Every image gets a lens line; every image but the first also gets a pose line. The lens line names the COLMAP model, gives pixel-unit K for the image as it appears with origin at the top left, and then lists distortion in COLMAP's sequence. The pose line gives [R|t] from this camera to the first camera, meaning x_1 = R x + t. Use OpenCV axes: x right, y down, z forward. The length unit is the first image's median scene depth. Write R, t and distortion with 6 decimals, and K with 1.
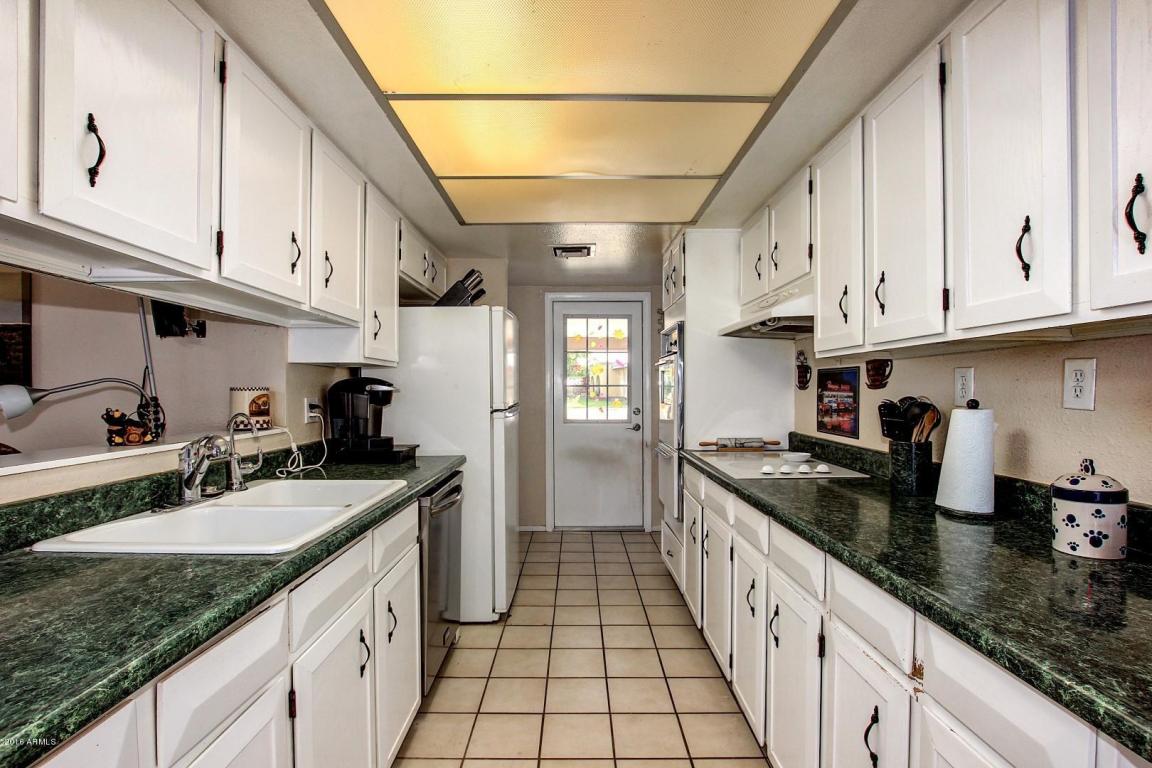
lens RADIAL K [[533.4, 0, 575.9], [0, 533.4, 392.3], [0, 0, 1]] dist [-0.037084, -0.000460]
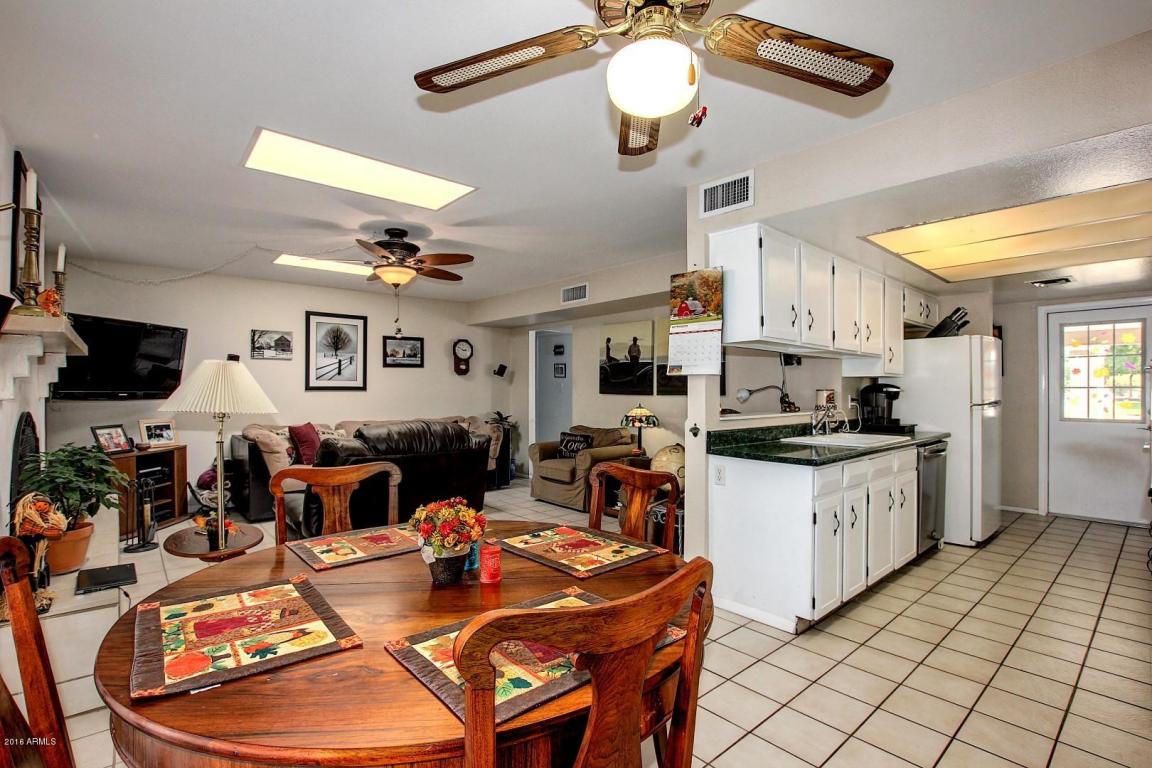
lens RADIAL K [[533.4, 0, 575.9], [0, 533.4, 392.3], [0, 0, 1]] dist [-0.037084, -0.000460]
pose [[0.650844, 0.002241, -0.759208, 0.249743], [-0.004147, 0.999991, -0.000603, 0.005698], [0.759200, 0.003541, 0.650848, -0.859167]]
